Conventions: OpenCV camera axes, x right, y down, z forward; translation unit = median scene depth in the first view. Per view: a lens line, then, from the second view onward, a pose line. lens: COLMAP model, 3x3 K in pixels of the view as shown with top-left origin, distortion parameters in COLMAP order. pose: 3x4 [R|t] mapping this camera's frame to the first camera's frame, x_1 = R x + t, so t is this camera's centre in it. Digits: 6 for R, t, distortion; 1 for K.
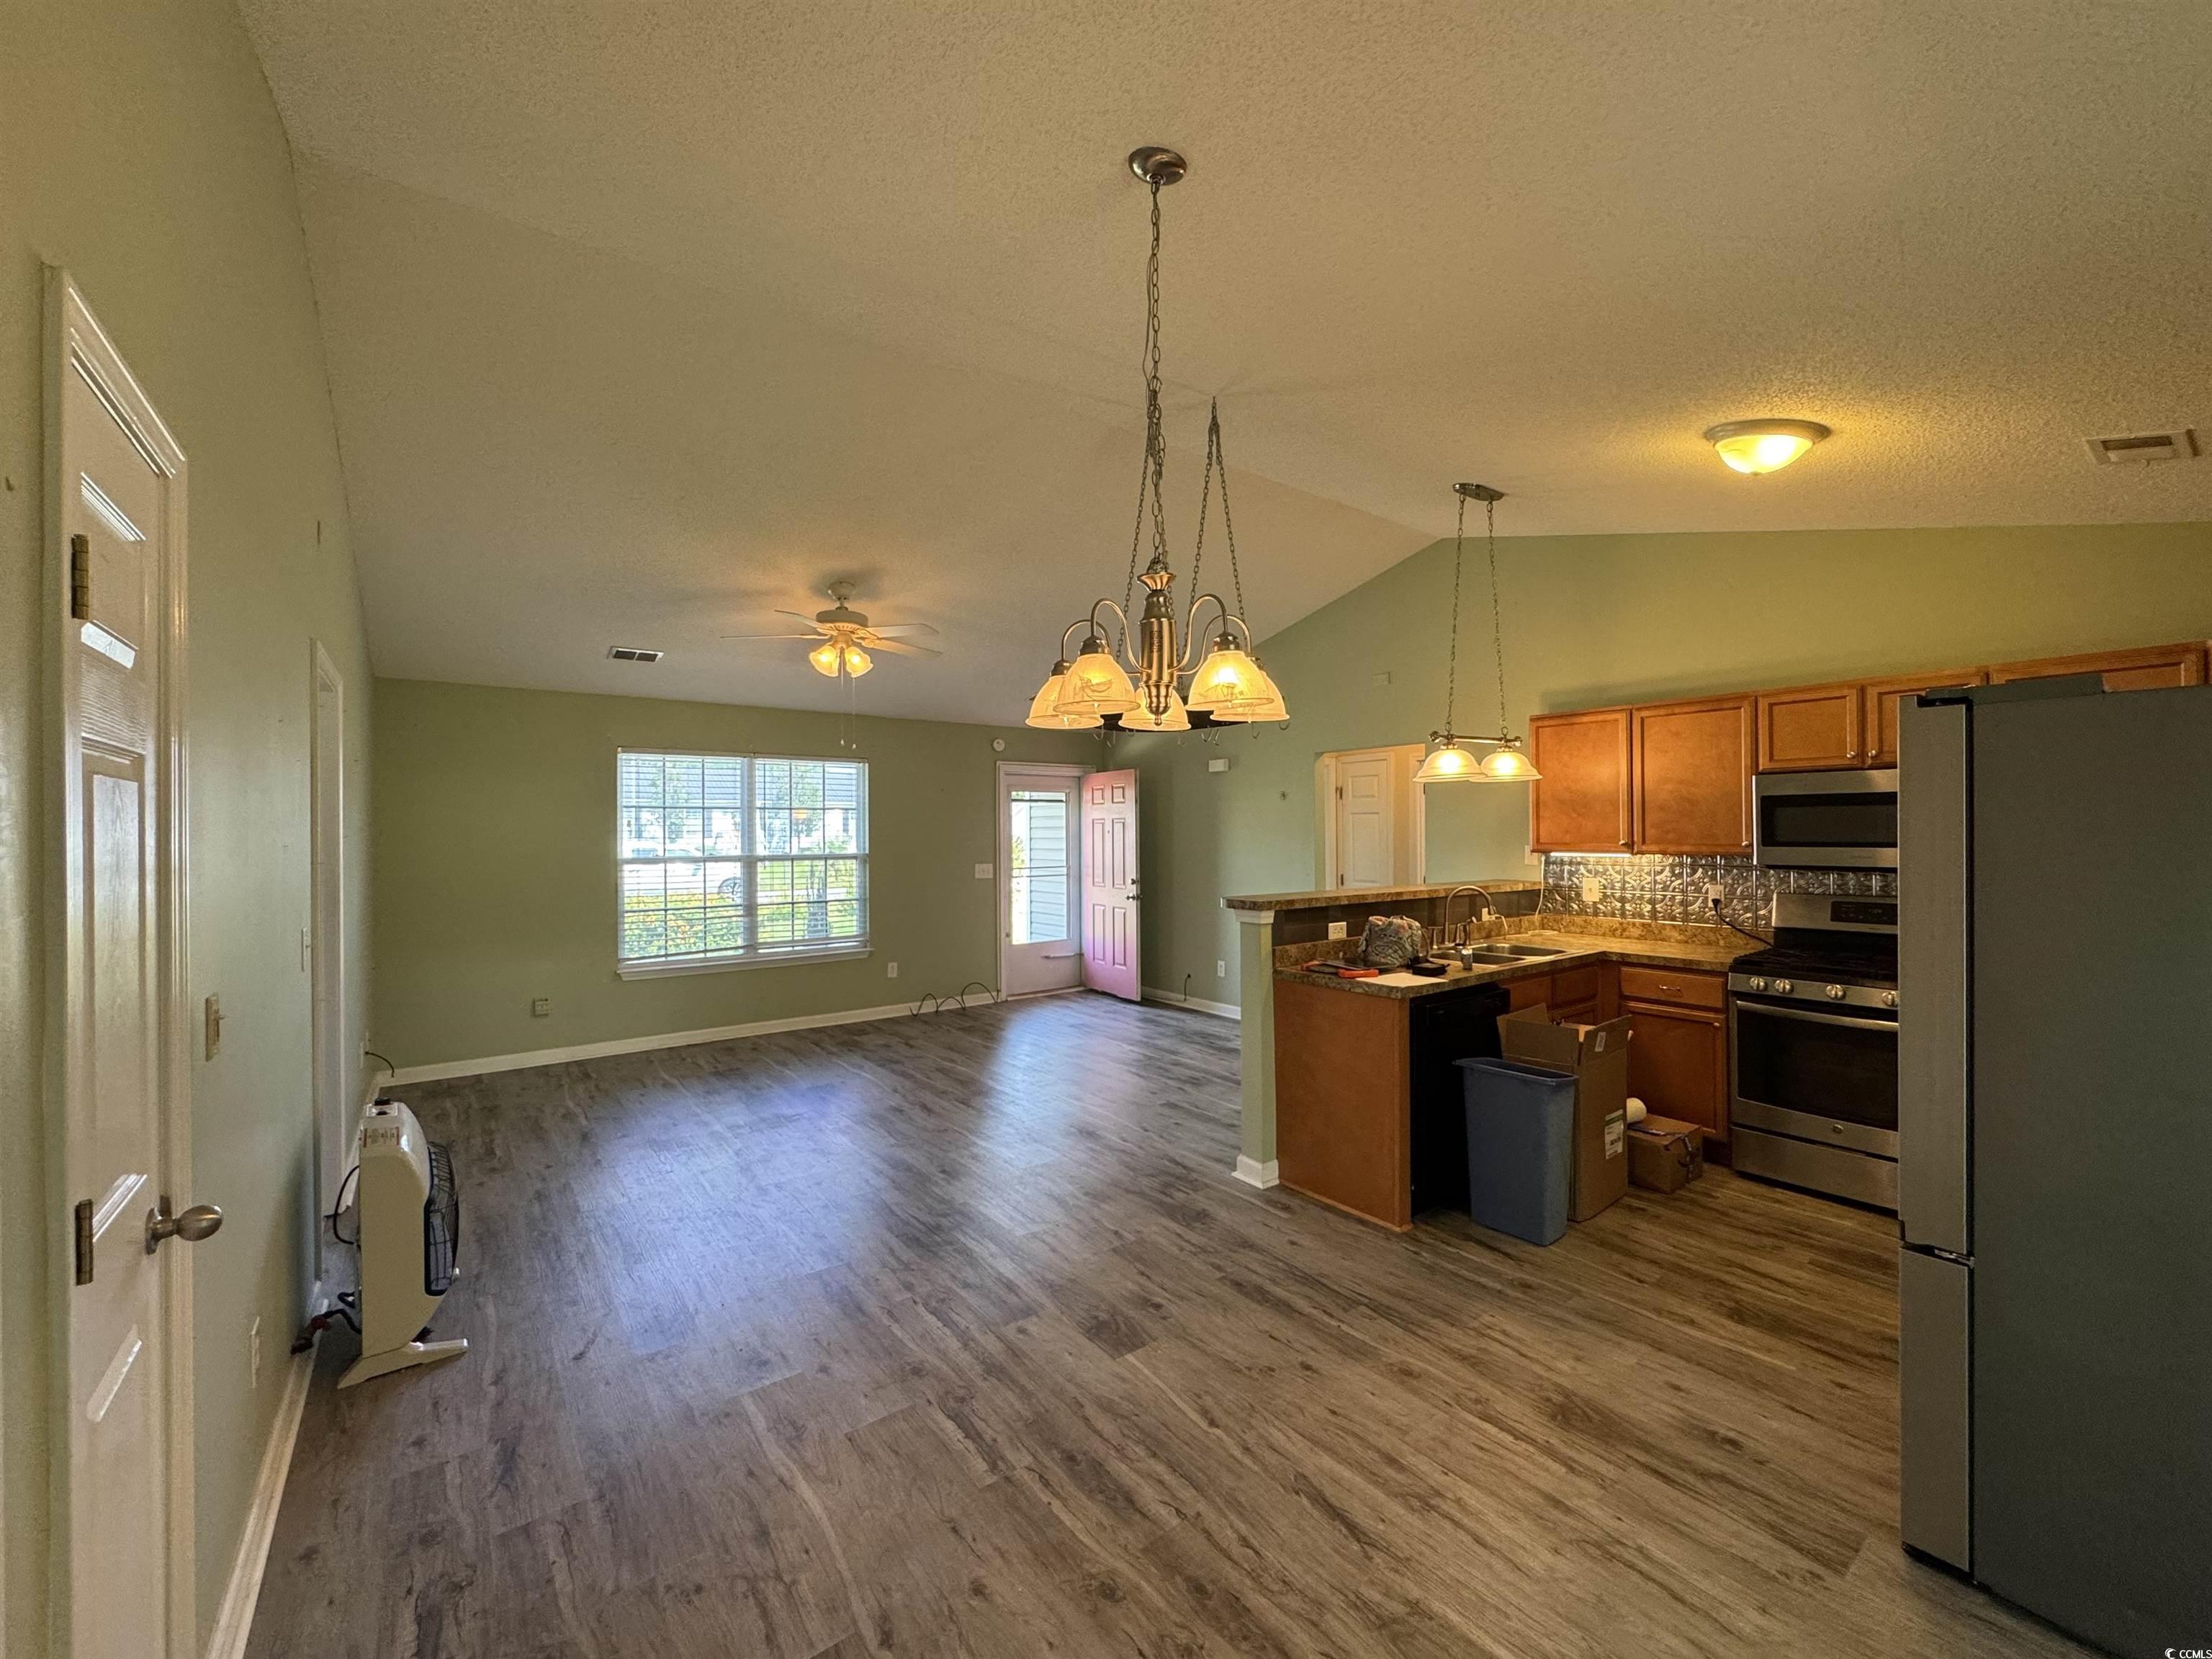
lens RADIAL K [[880.8, 0, 1108.5], [0, 880.8, 833.8], [0, 0, 1]] dist [-0.003308, 0.000796]
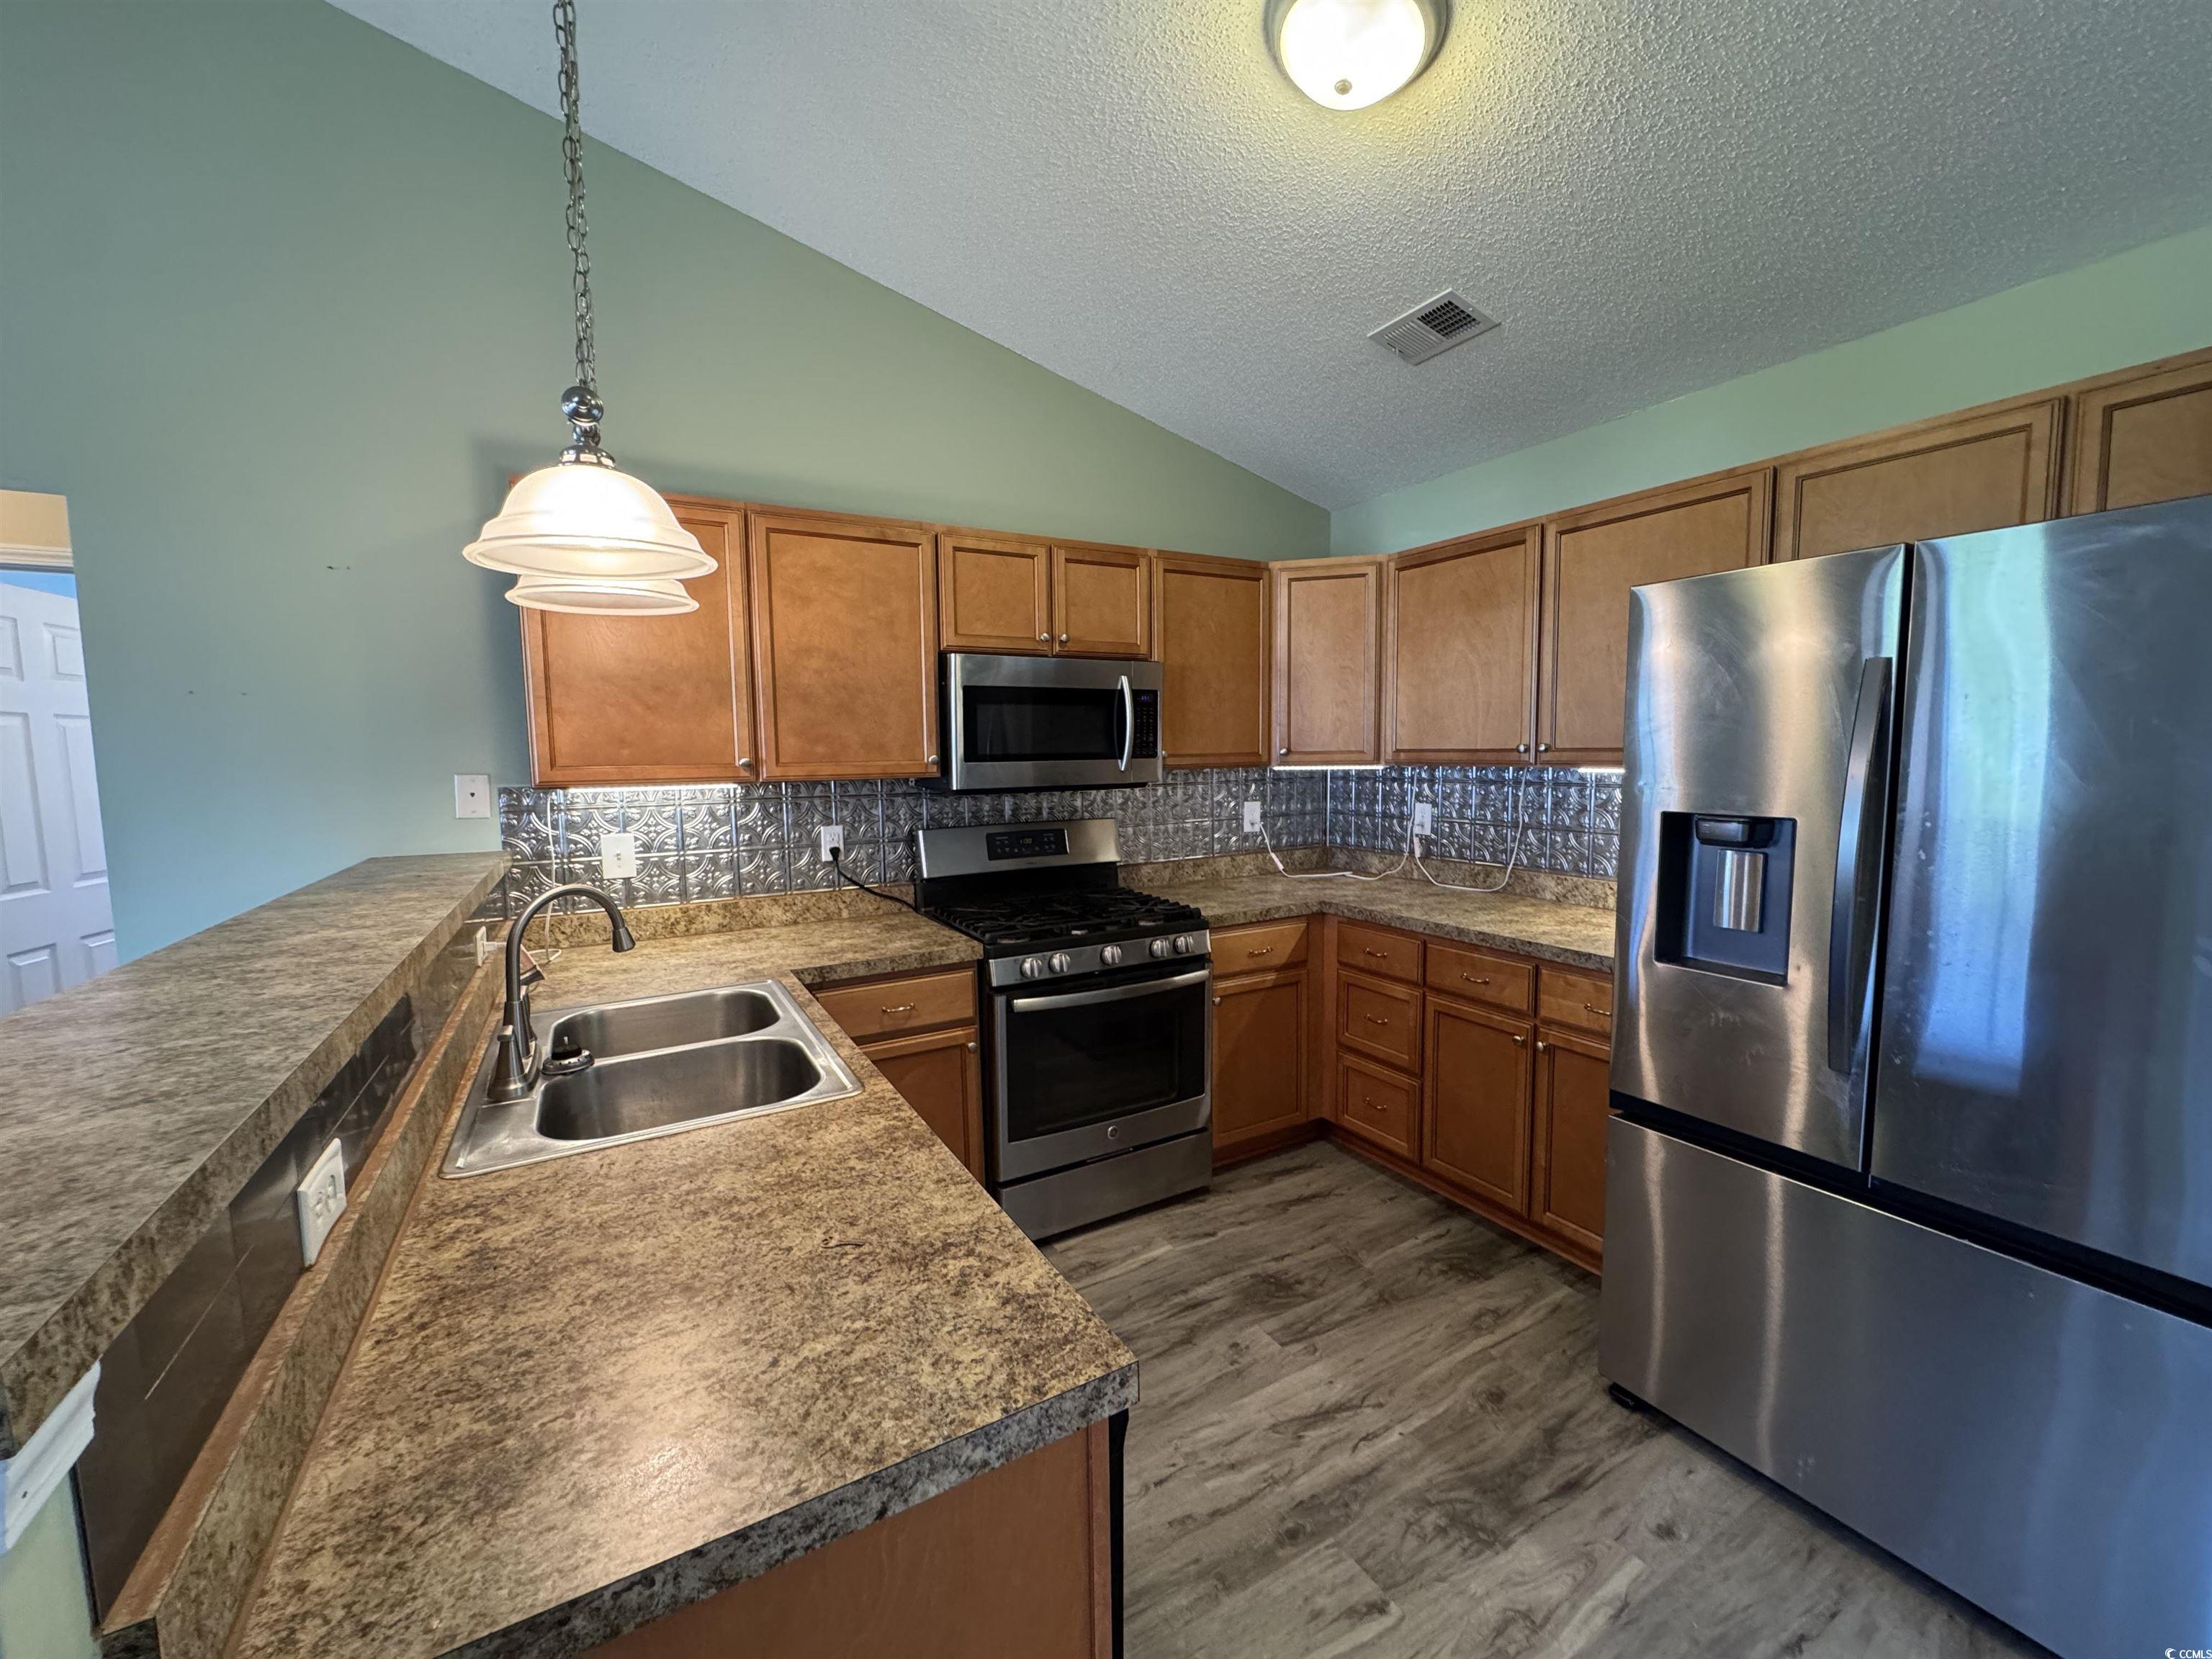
lens RADIAL K [[880.8, 0, 1106.1], [0, 880.8, 832.5], [0, 0, 1]] dist [-0.003308, 0.000796]
pose [[0.129880, -0.089939, 0.987442, 0.112035], [0.017004, 0.995933, 0.088475, 0.012773], [-0.991384, 0.005299, 0.130881, 0.995345]]
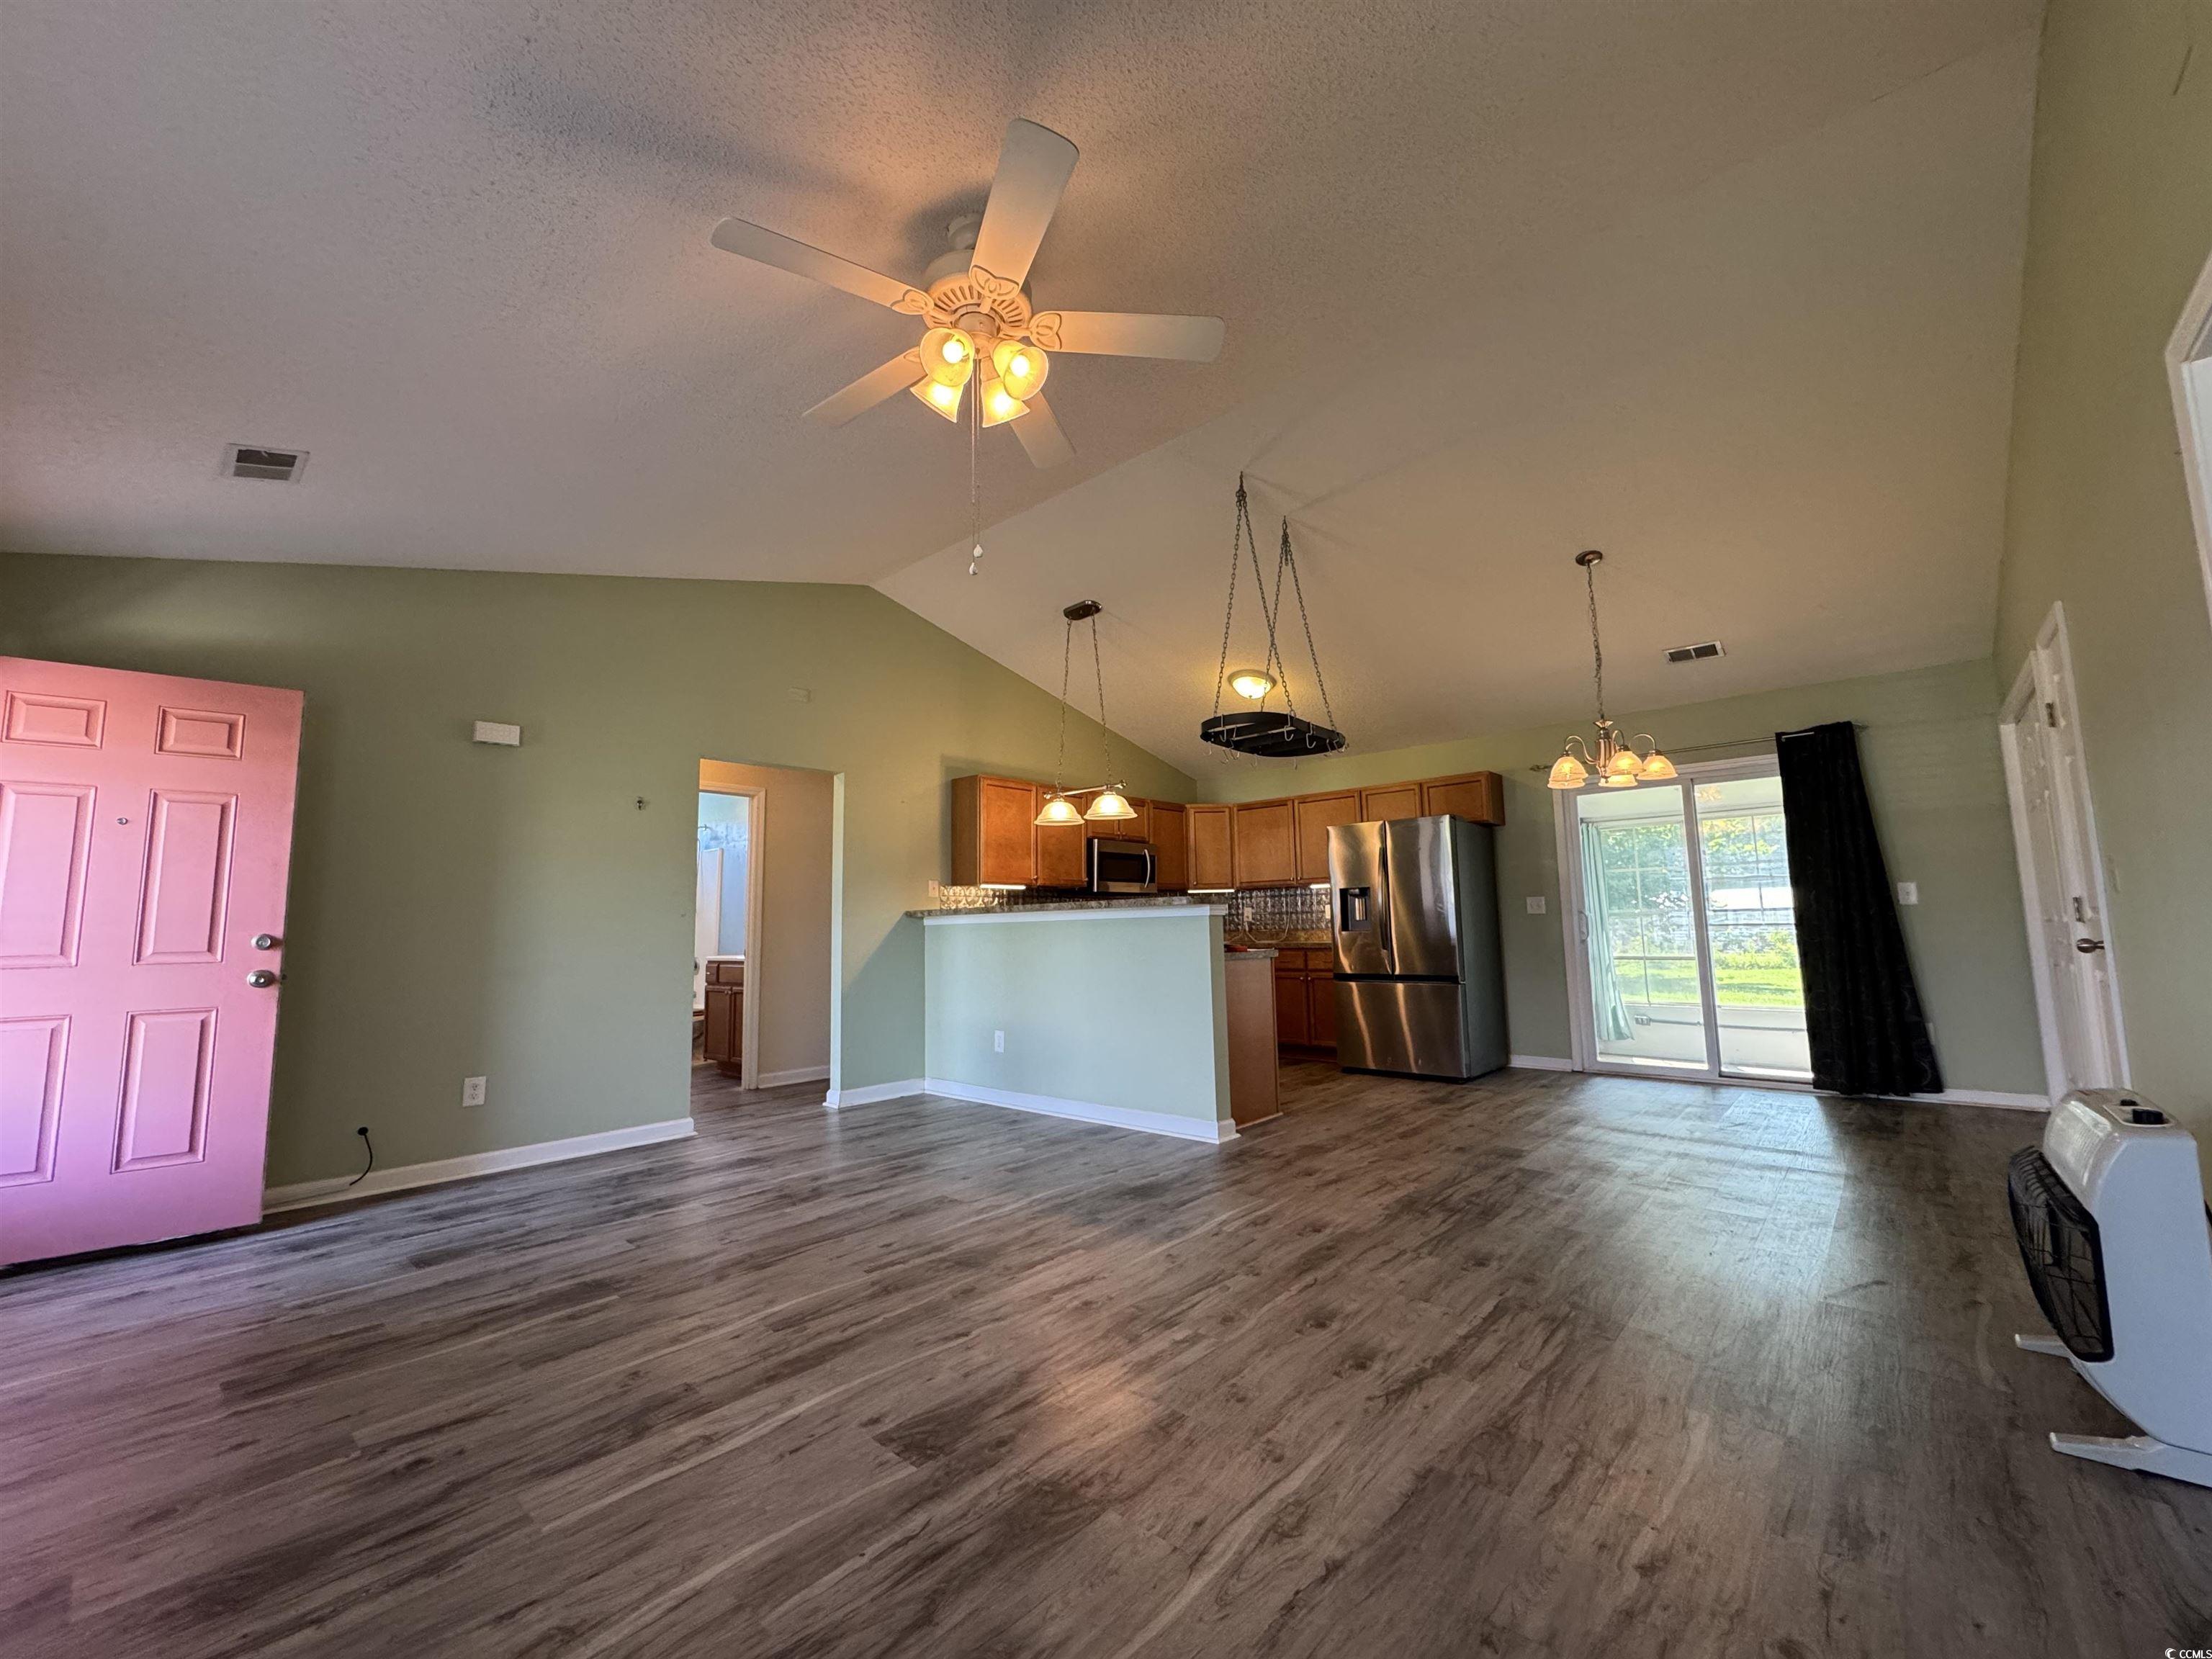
lens RADIAL K [[880.8, 0, 1109.7], [0, 880.8, 830.7], [0, 0, 1]] dist [-0.003308, 0.000796]
pose [[-0.186998, 0.118498, 0.975187, -1.155830], [0.024772, 0.992951, -0.115906, 0.143615], [-0.982048, 0.002483, -0.188615, 1.607735]]
